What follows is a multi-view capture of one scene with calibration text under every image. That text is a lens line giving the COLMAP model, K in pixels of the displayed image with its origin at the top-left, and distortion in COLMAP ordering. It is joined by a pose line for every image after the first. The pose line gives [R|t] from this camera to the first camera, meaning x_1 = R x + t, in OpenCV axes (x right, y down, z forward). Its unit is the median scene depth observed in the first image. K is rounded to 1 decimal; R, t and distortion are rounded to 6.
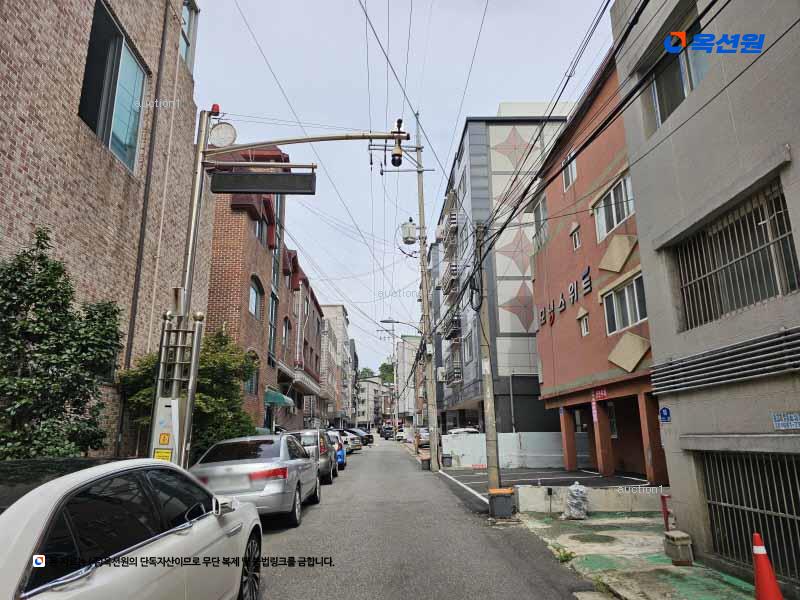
lens RADIAL K [[547.5, 0, 400.0], [0, 547.5, 300.0], [0, 0, 1]] dist [0.074391, -0.001426]
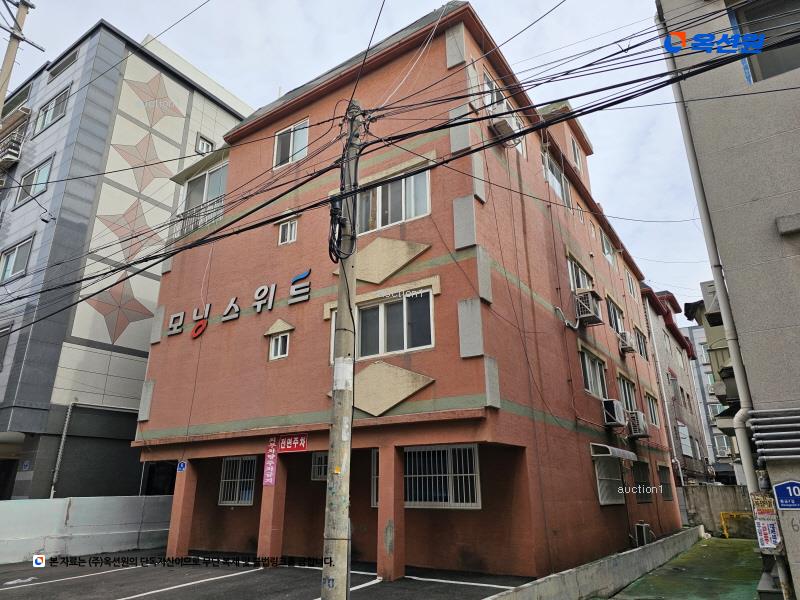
lens RADIAL K [[529.3, 0, 400.0], [0, 529.3, 300.0], [0, 0, 1]] dist [0.096879, -0.083388]
pose [[0.588094, 0.280591, 0.758560, -0.095553], [-0.202991, 0.959079, -0.197388, 0.076188], [-0.782905, -0.037898, 0.620986, 0.358583]]
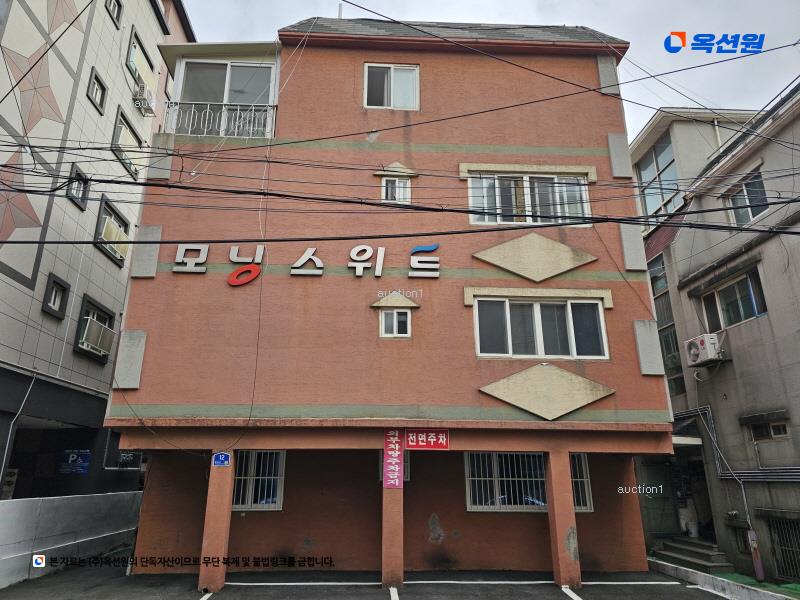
lens RADIAL K [[547.5, 0, 400.0], [0, 547.5, 300.0], [0, 0, 1]] dist [0.074391, -0.001426]
pose [[-0.016355, 0.330451, 0.943681, -0.197504], [-0.249608, 0.912576, -0.323885, 0.176052], [-0.968209, -0.240848, 0.067559, 0.774208]]
